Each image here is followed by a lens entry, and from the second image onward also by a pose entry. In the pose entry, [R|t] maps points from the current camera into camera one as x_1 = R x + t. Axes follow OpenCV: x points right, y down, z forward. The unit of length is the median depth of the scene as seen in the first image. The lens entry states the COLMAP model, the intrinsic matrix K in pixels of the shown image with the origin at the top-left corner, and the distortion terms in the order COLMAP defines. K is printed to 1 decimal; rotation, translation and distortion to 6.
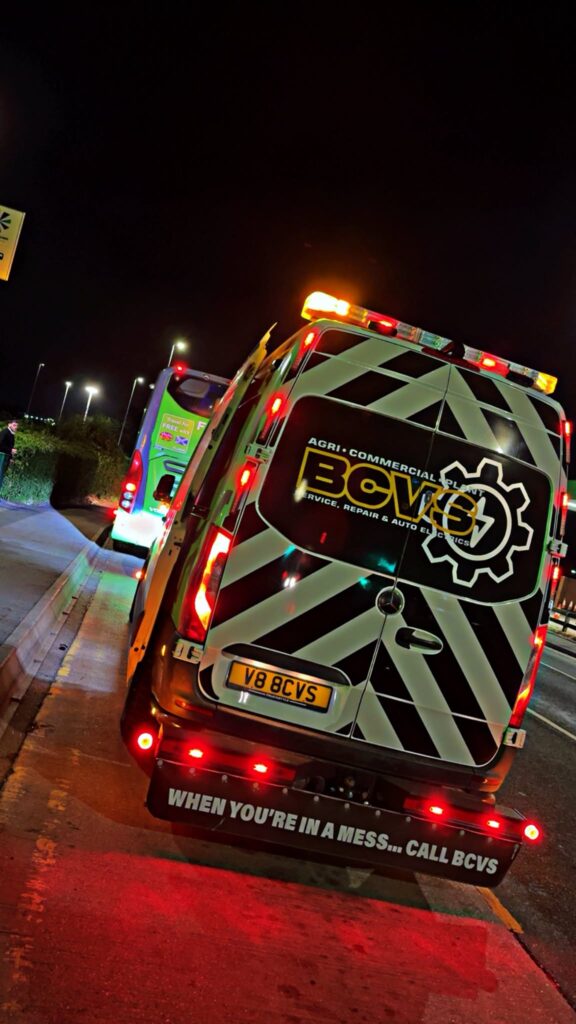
lens RADIAL K [[759.8, 0, 279.6], [0, 759.8, 494.1], [0, 0, 1]] dist [0.073695, -0.114512]
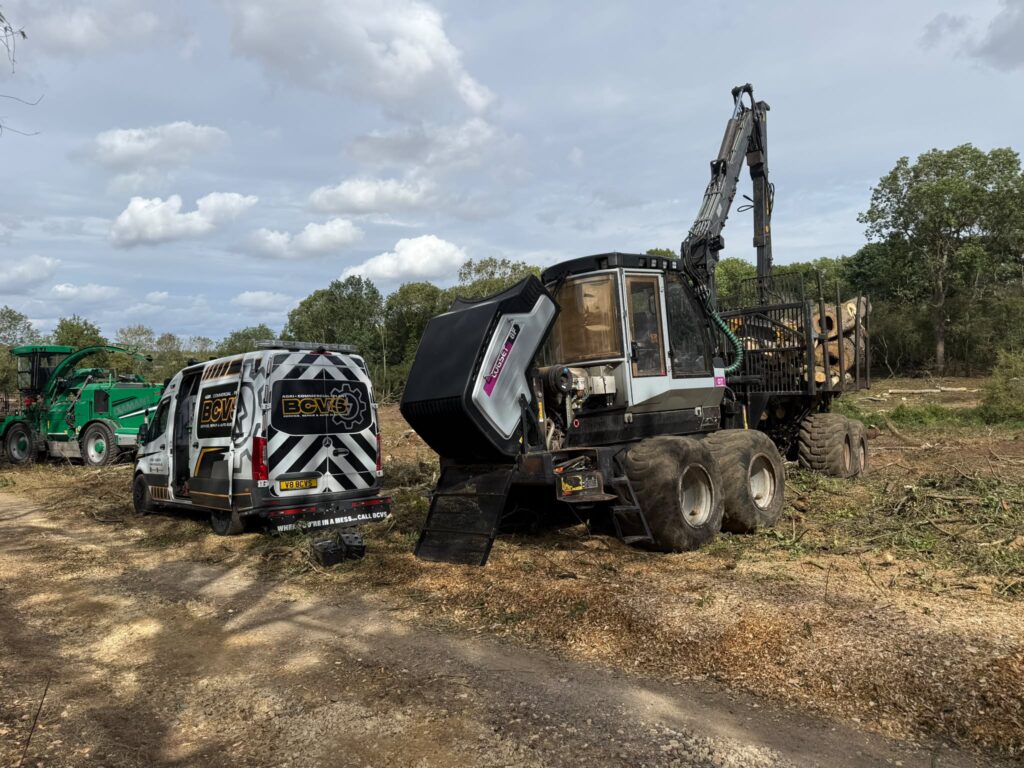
lens RADIAL K [[710.6, 0, 529.4], [0, 710.6, 381.4], [0, 0, 1]] dist [0.077240, -0.010888]
pose [[0.791622, -0.280630, 0.542753, -0.639872], [0.249275, 0.959333, 0.132446, -0.242745], [-0.557849, 0.030448, 0.829384, -1.631995]]
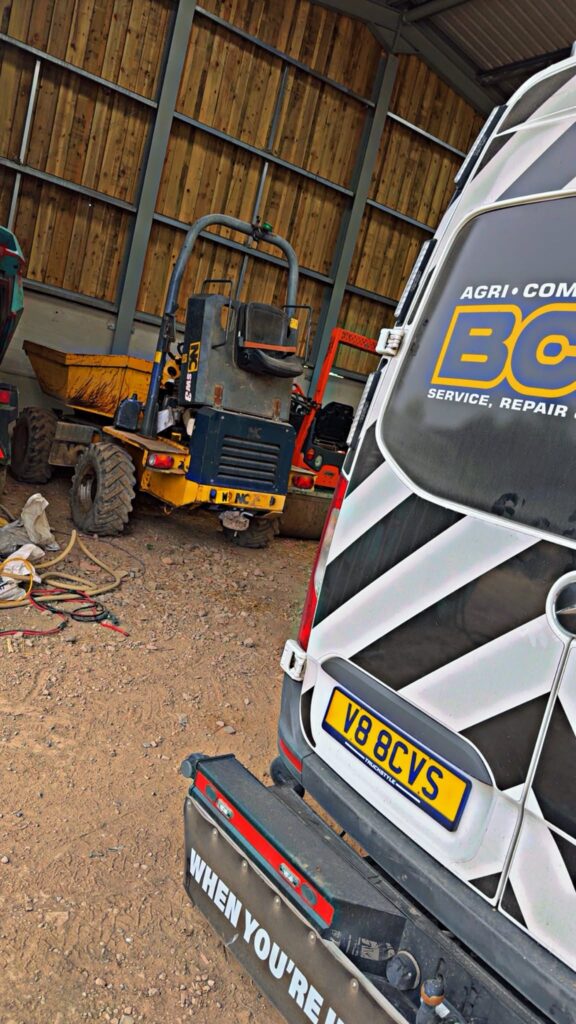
lens RADIAL K [[759.8, 0, 274.9], [0, 759.8, 512.8], [0, 0, 1]] dist [0.073695, -0.114512]
pose [[0.450036, -0.065111, -0.890633, 0.444507], [-0.064145, 0.992405, -0.104963, 0.144793], [0.890704, 0.104367, 0.442442, 0.660835]]
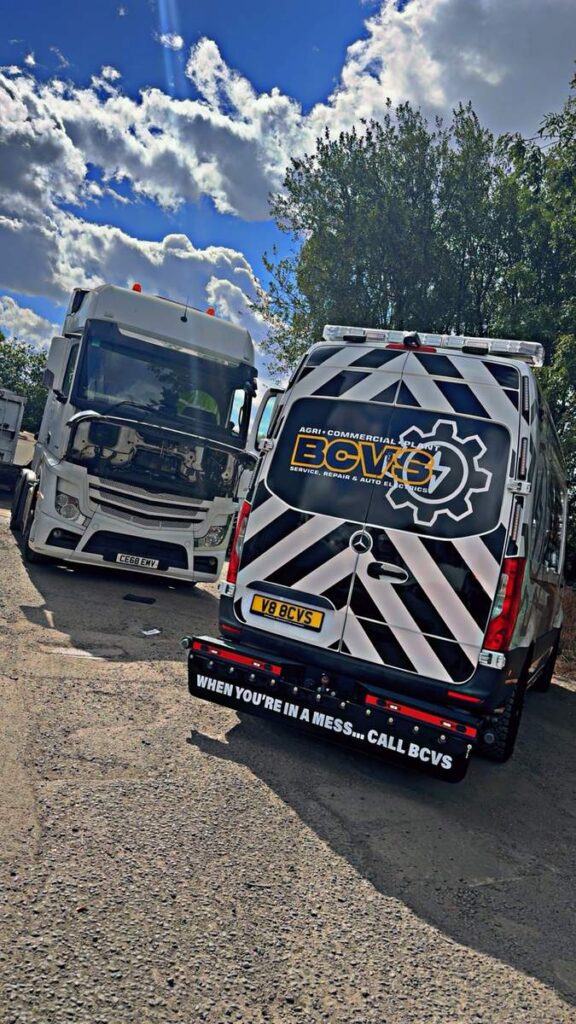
lens RADIAL K [[759.8, 0, 280.0], [0, 759.8, 499.5], [0, 0, 1]] dist [0.073695, -0.114512]
pose [[0.811308, -0.136104, -0.568555, 0.757938], [0.050272, 0.985162, -0.164097, 0.270086], [0.582454, 0.104551, 0.806112, -0.095544]]
